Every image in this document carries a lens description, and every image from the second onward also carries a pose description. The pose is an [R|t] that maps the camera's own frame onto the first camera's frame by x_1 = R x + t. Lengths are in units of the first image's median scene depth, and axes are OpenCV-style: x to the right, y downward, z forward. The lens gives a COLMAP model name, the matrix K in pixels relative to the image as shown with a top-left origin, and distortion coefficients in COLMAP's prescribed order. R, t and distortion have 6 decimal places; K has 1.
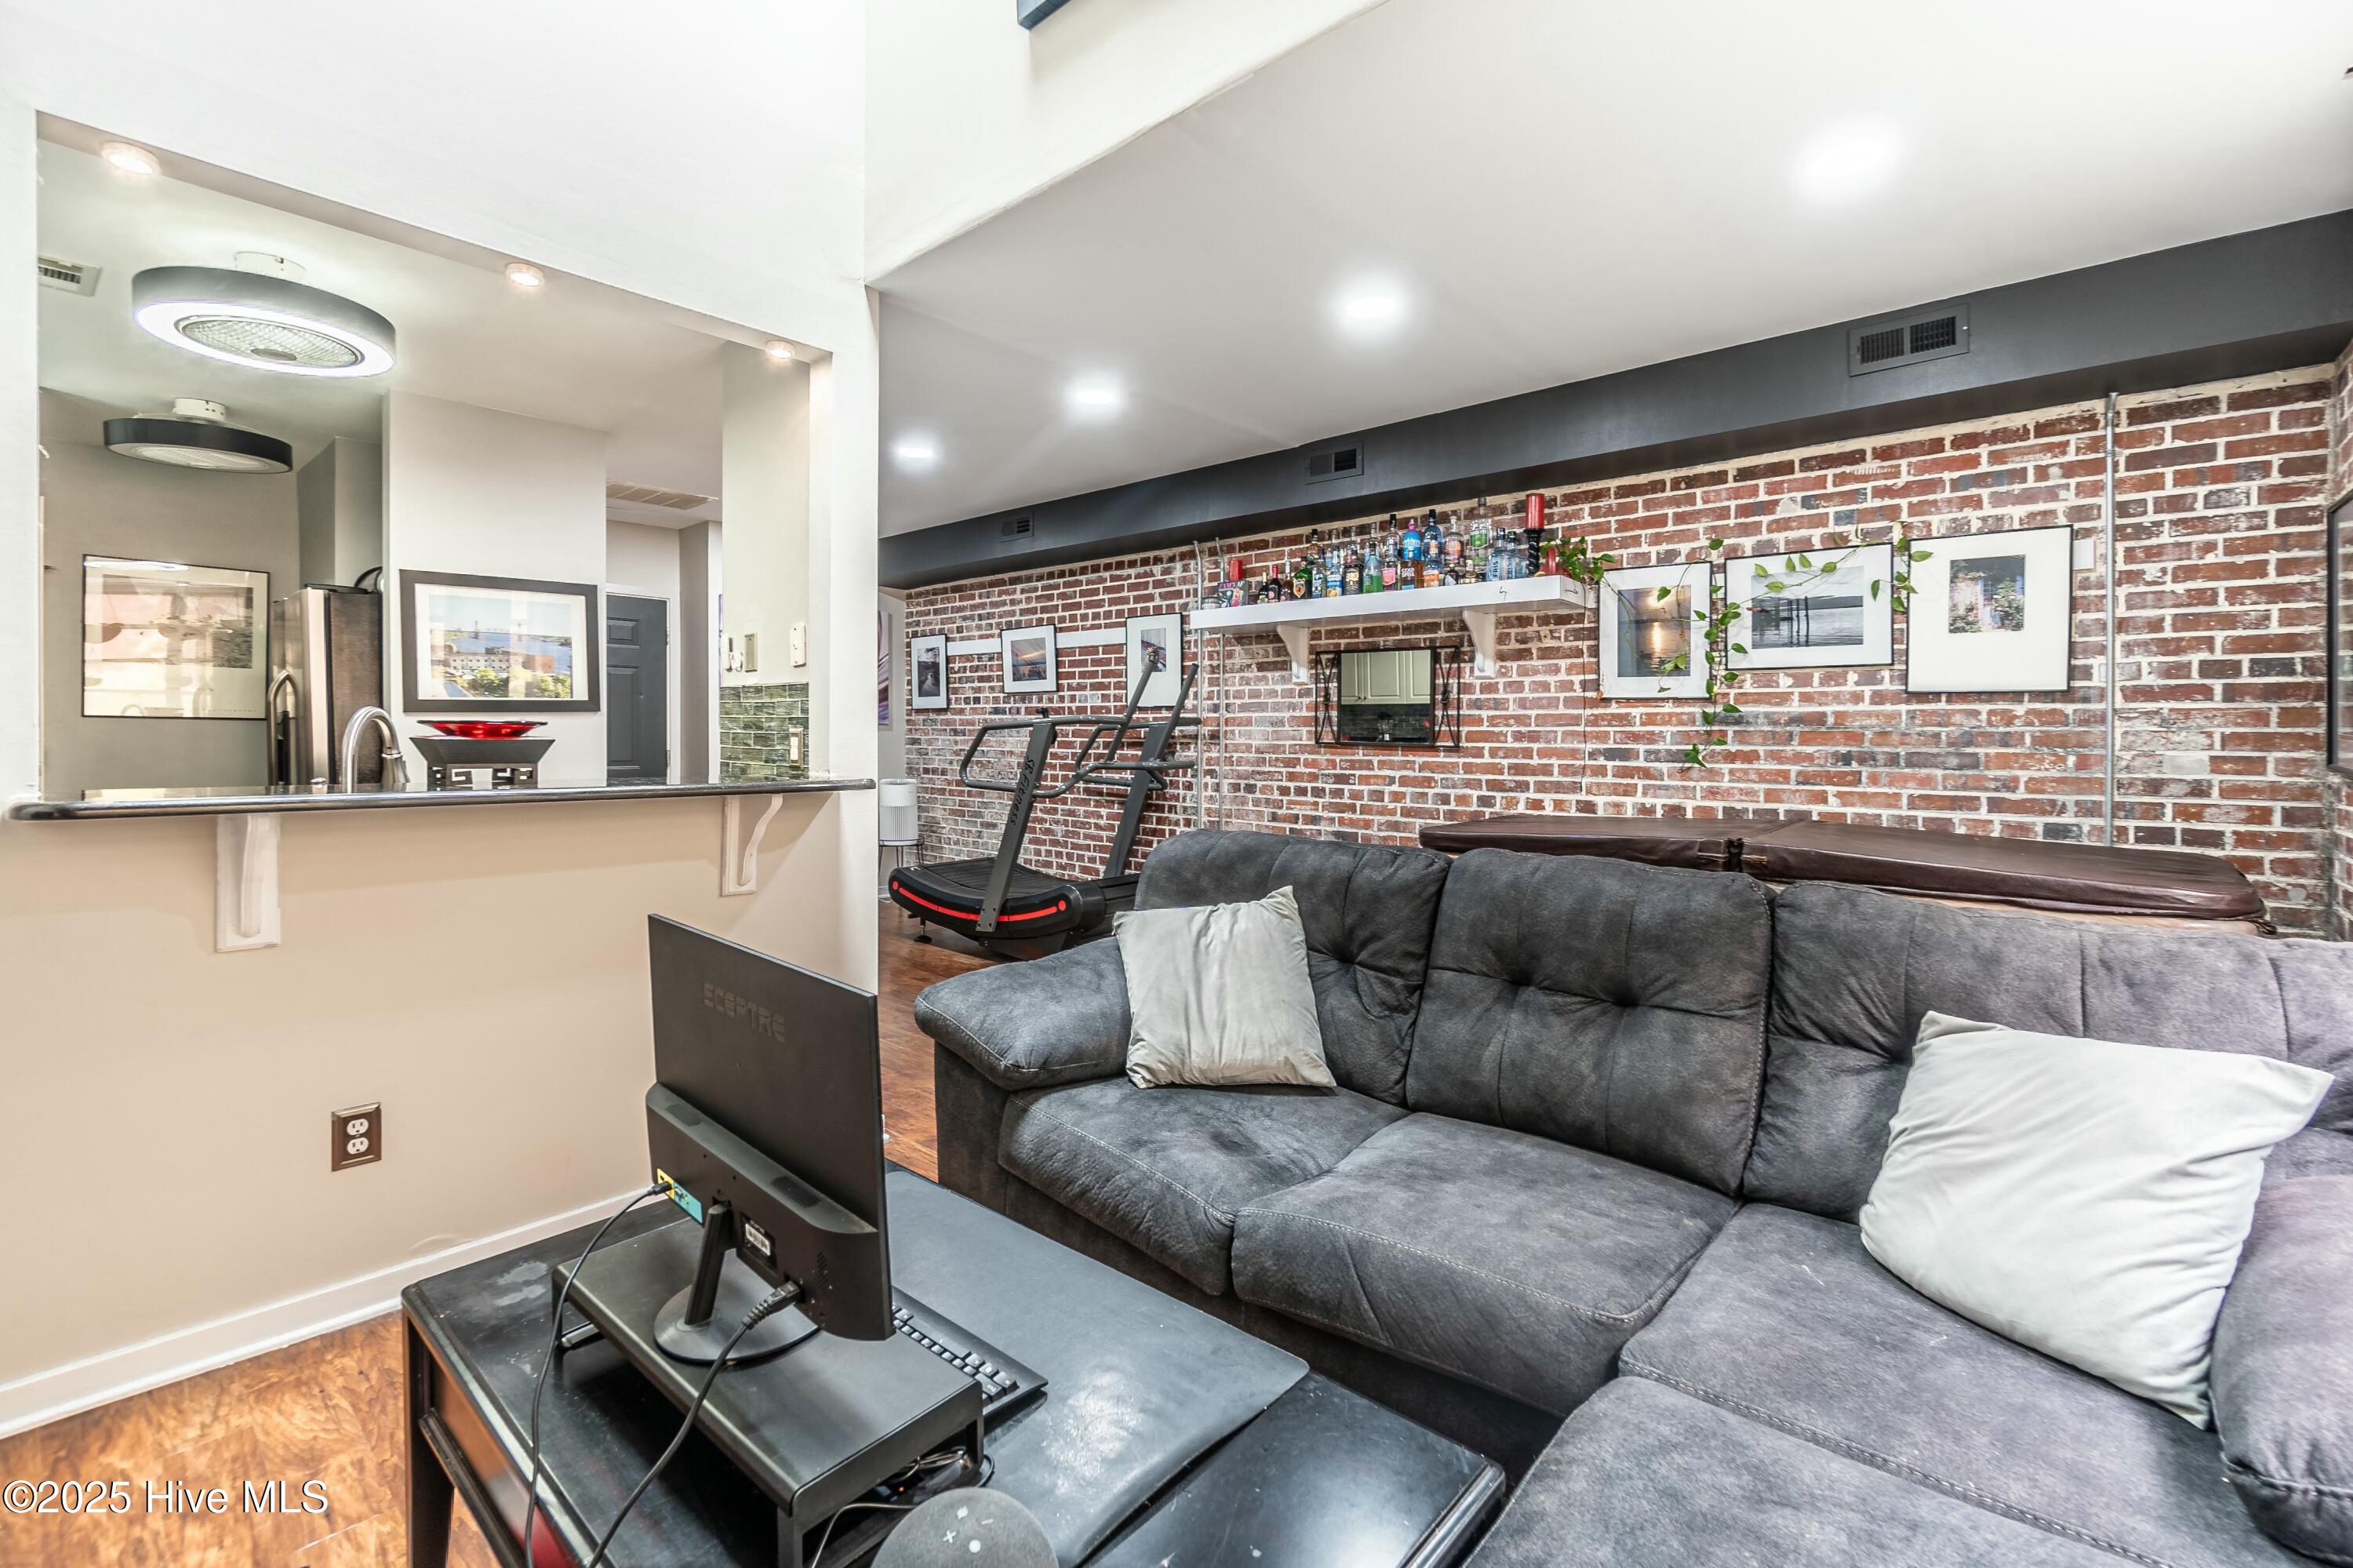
lens RADIAL K [[1024.7, 0, 1152.5], [0, 1024.7, 740.0], [0, 0, 1]] dist [-0.001542, 0.001258]
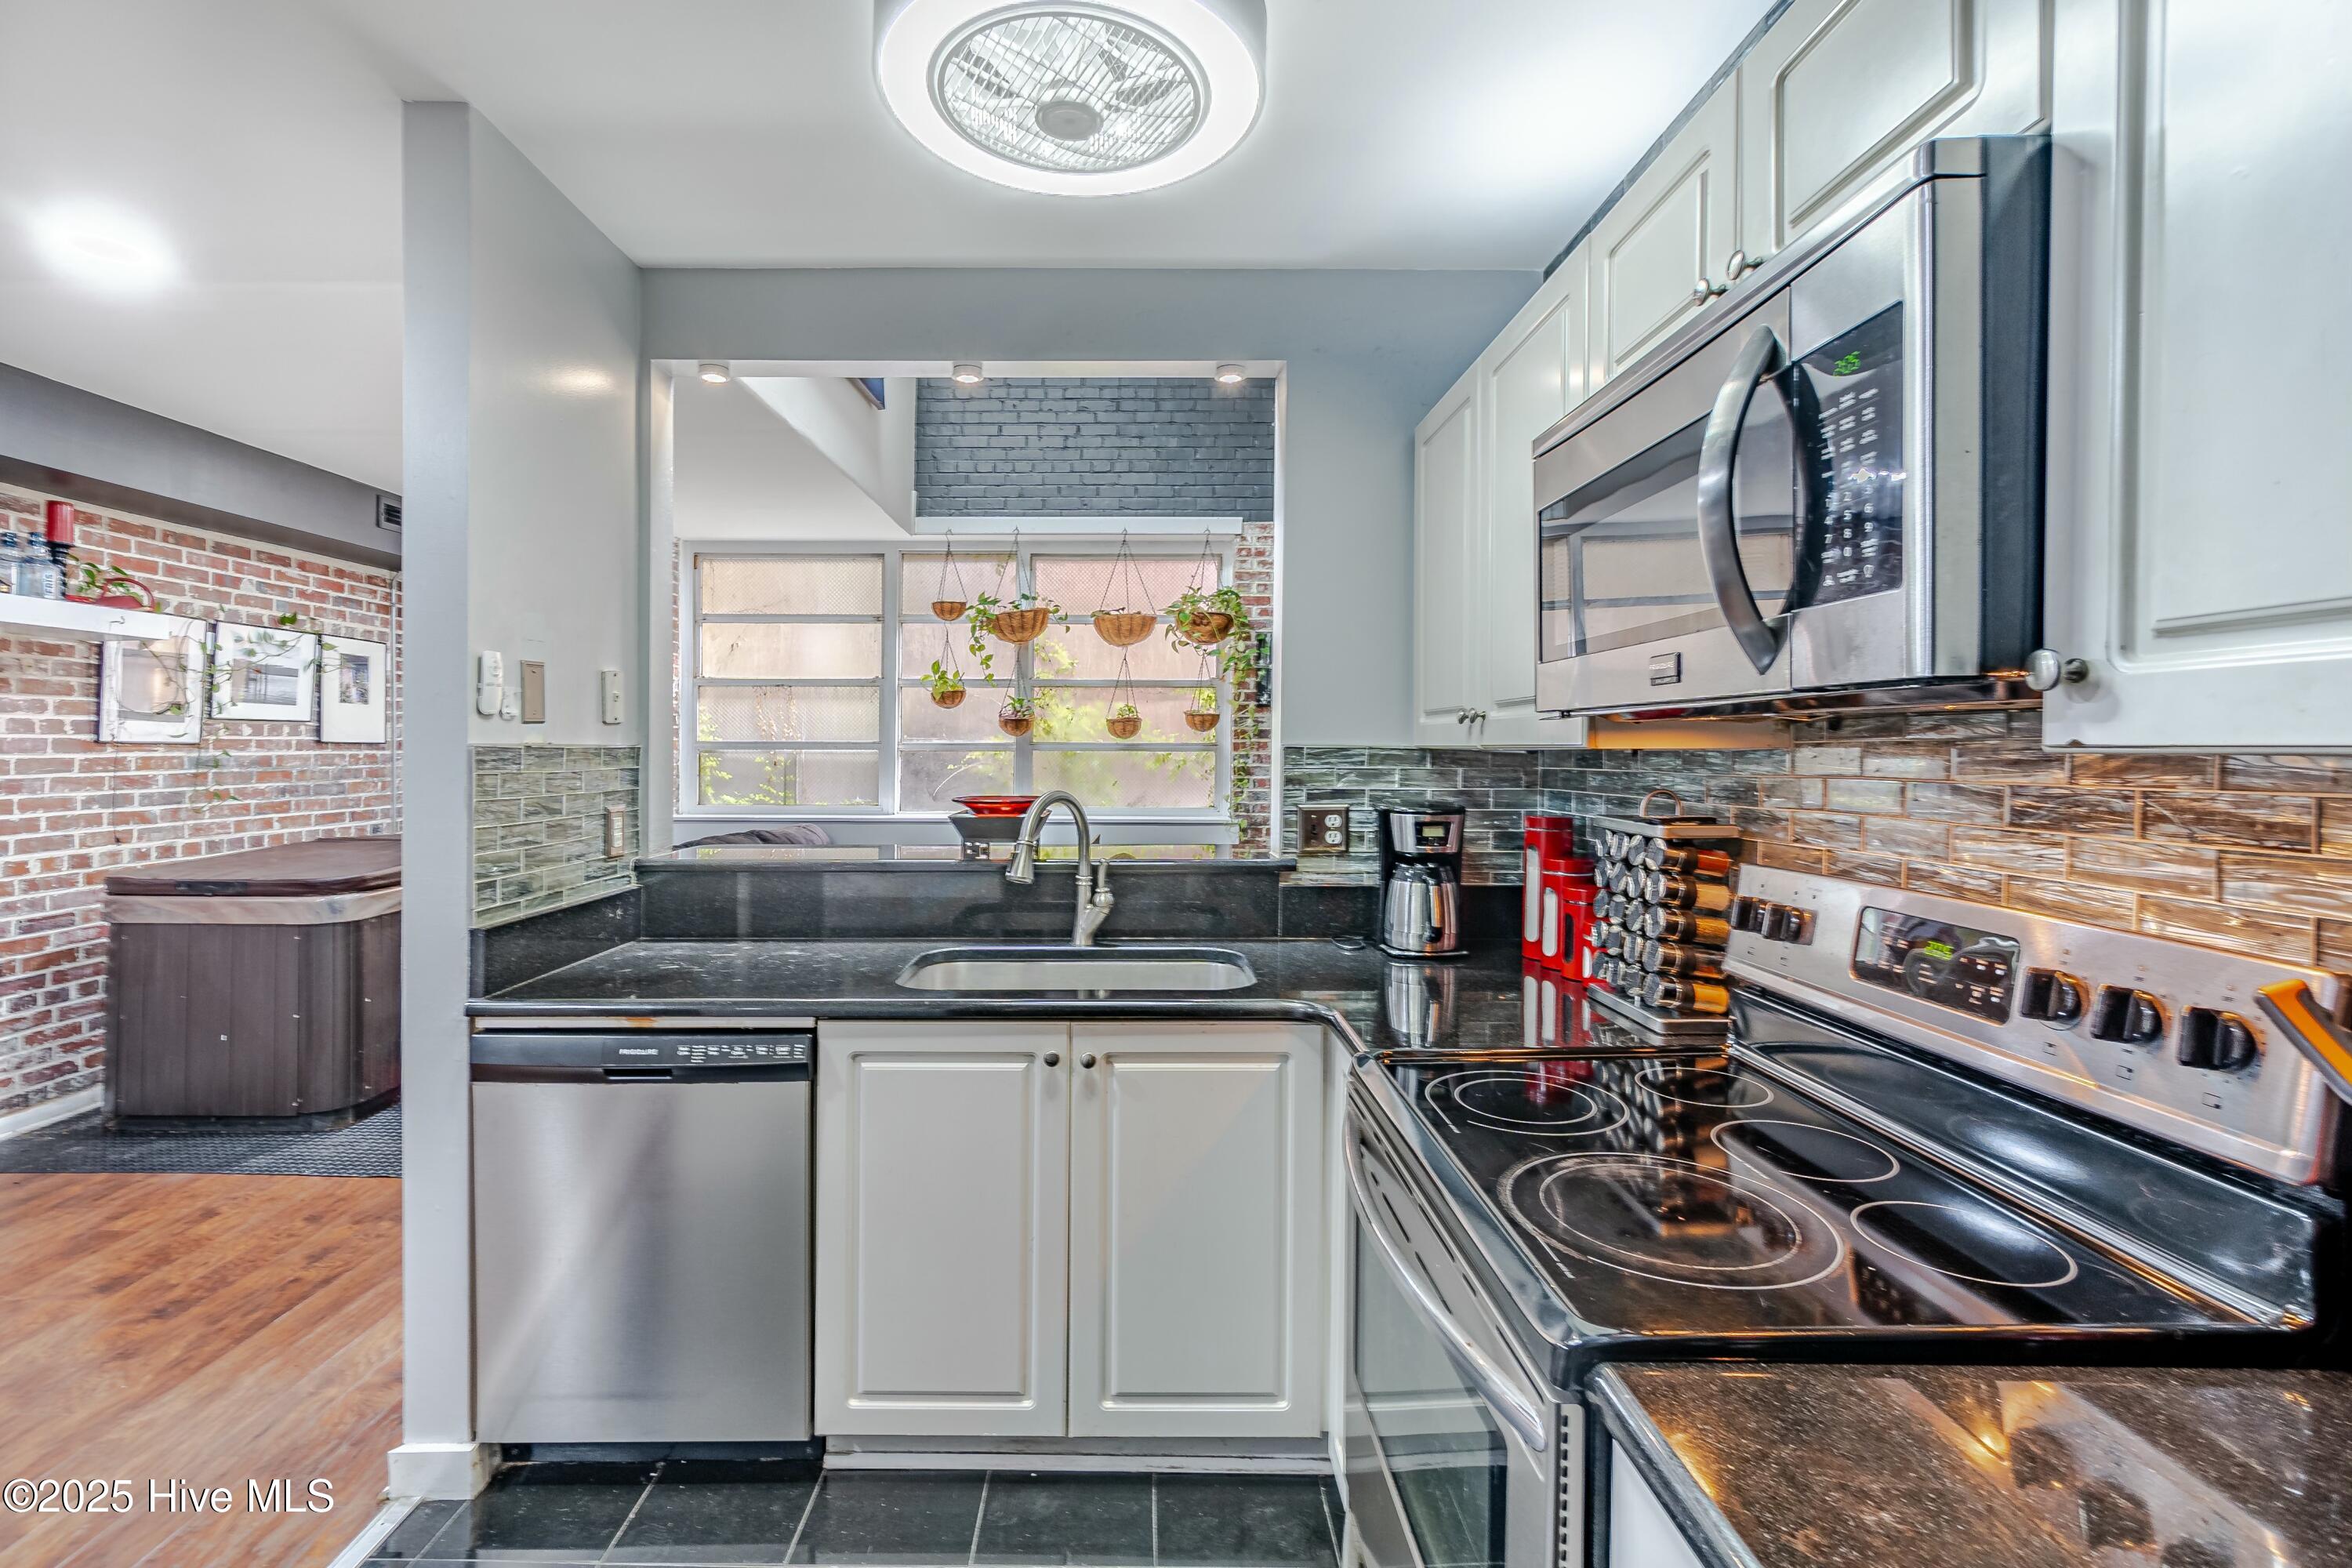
lens RADIAL K [[1024.2, 0, 1127.6], [0, 1024.2, 770.3], [0, 0, 1]] dist [-0.001542, 0.001258]
pose [[-0.665850, -0.026856, 0.745602, -0.862469], [-0.001953, 0.999411, 0.034255, -0.047819], [-0.746083, 0.021353, -0.665510, 0.911898]]
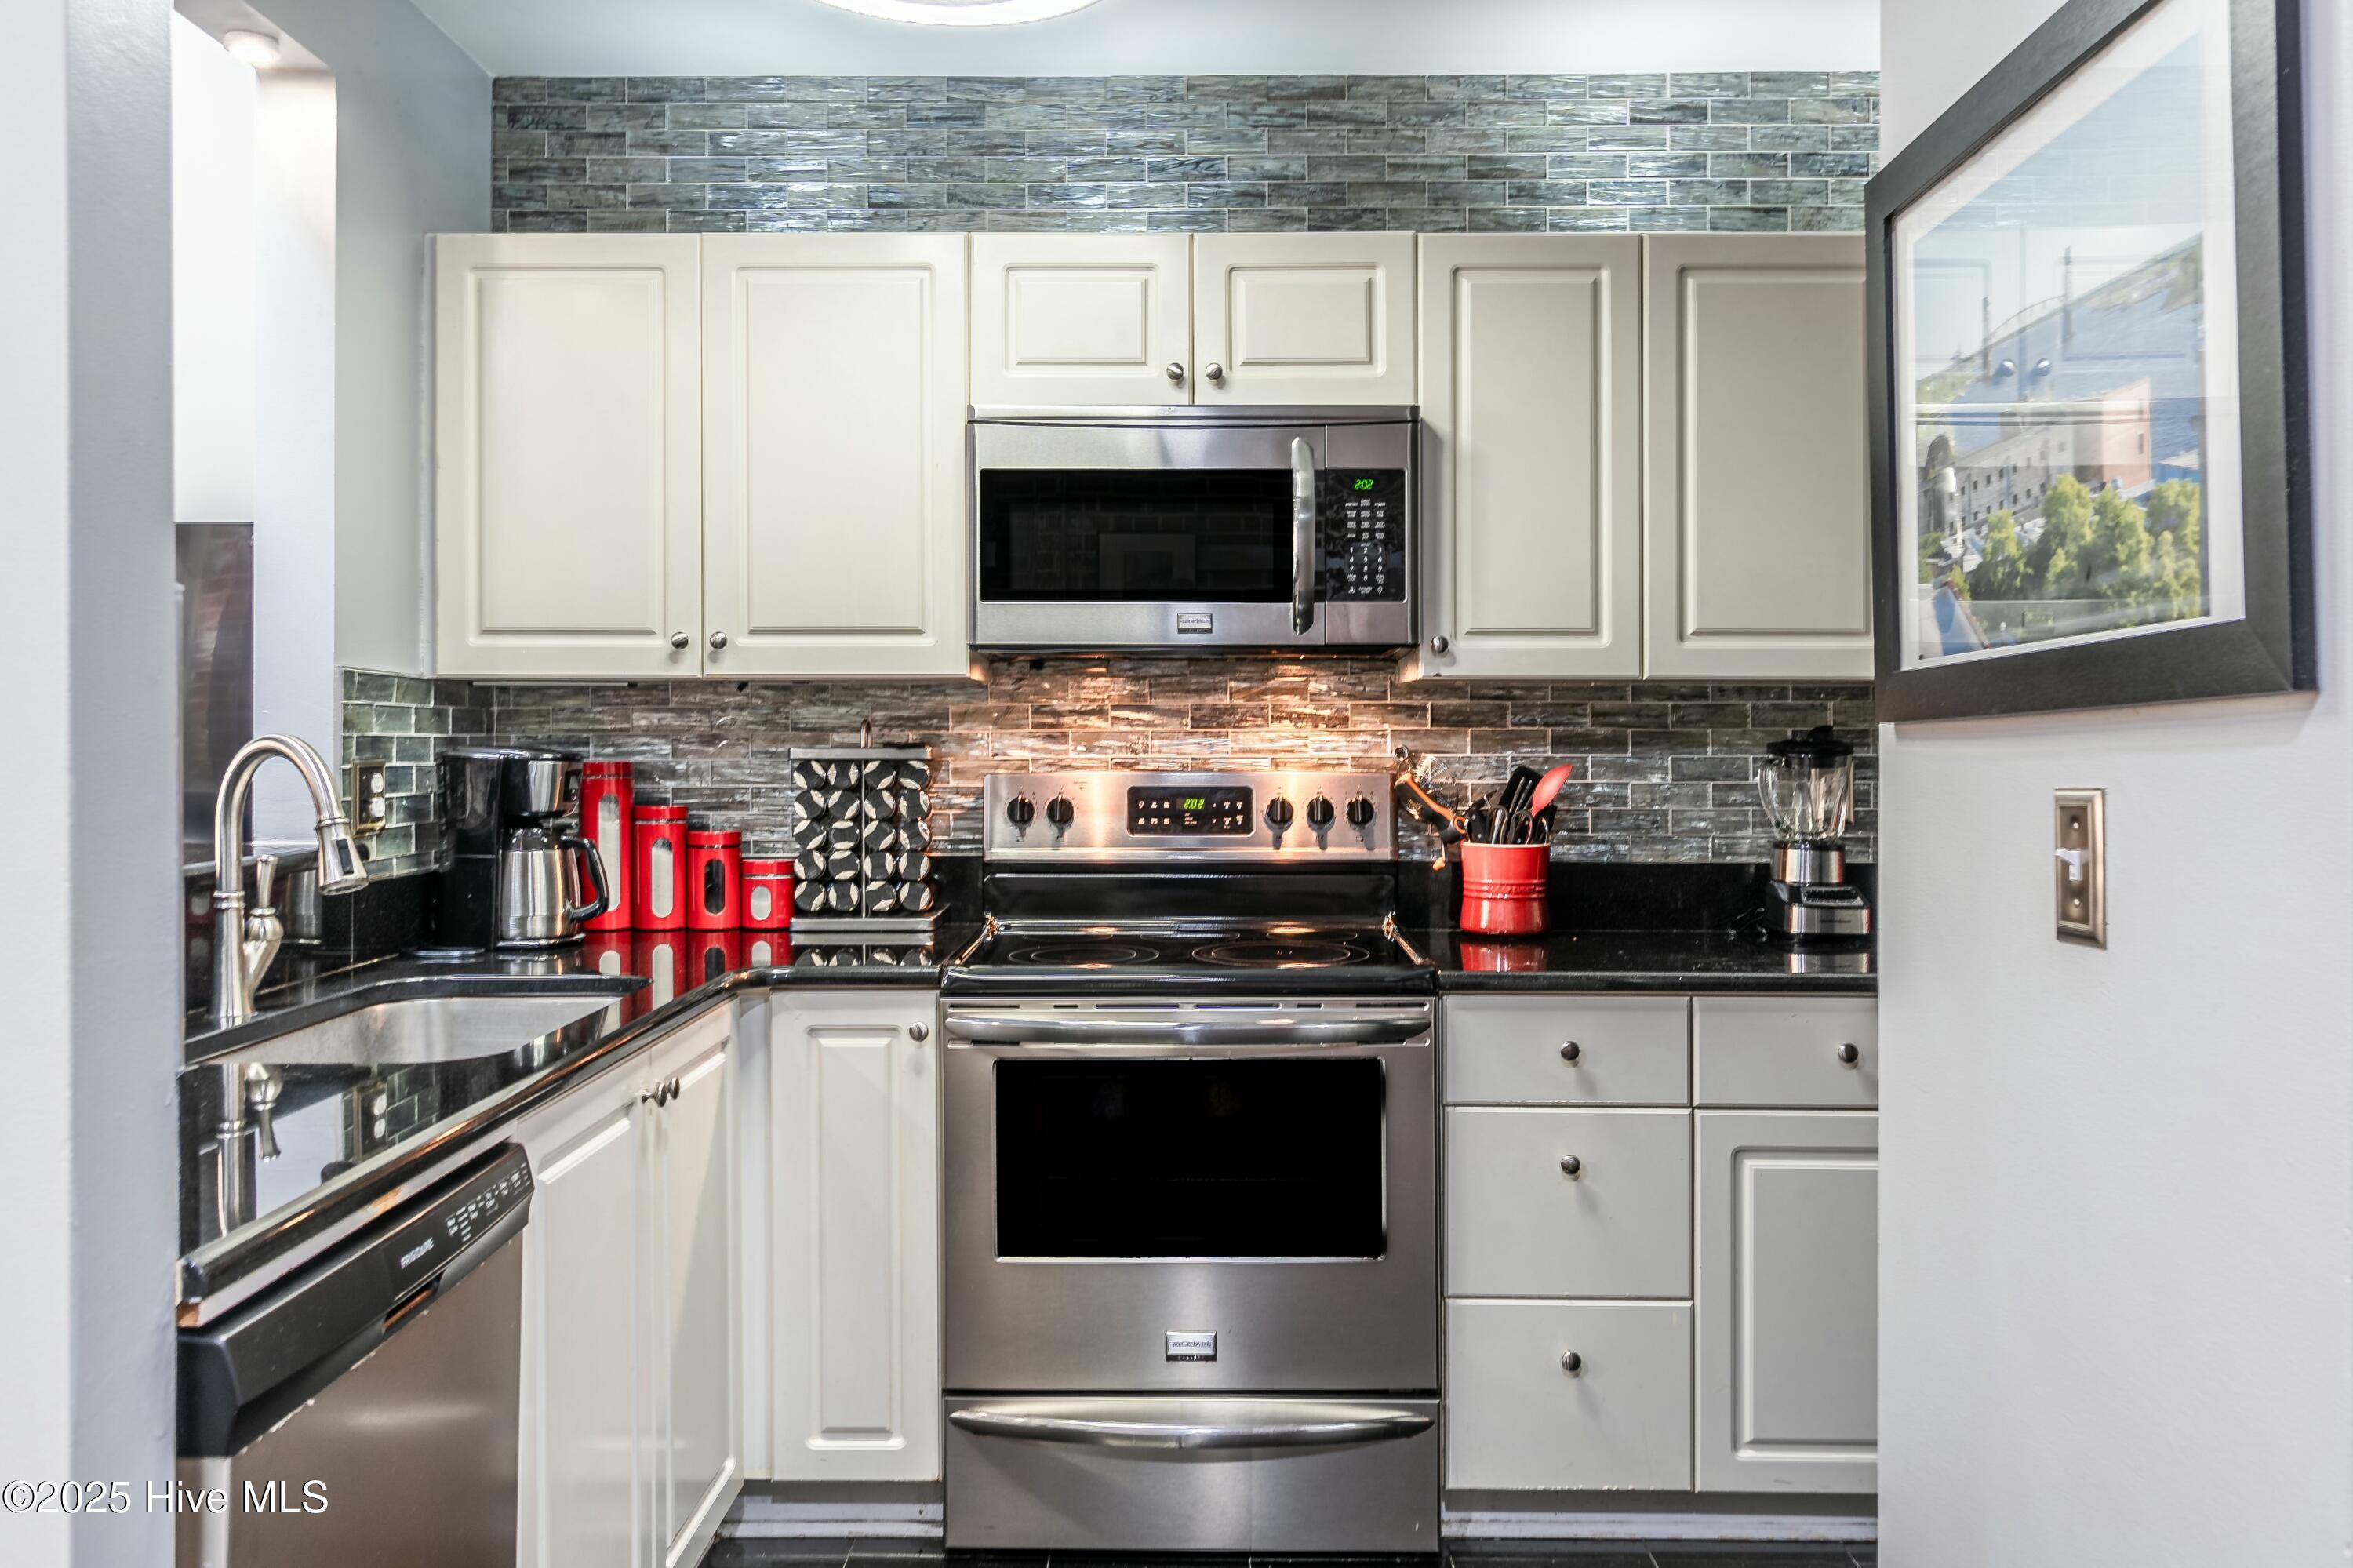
lens RADIAL K [[1798.0, 0, 1140.8], [0, 1798.0, 777.5], [0, 0, 1]] dist [0.004322, -0.000890]
pose [[-0.758004, 0.005034, -0.652230, -0.274497], [-0.012529, 0.999673, 0.022277, -0.020085], [0.652129, 0.025058, -0.757693, 1.153013]]
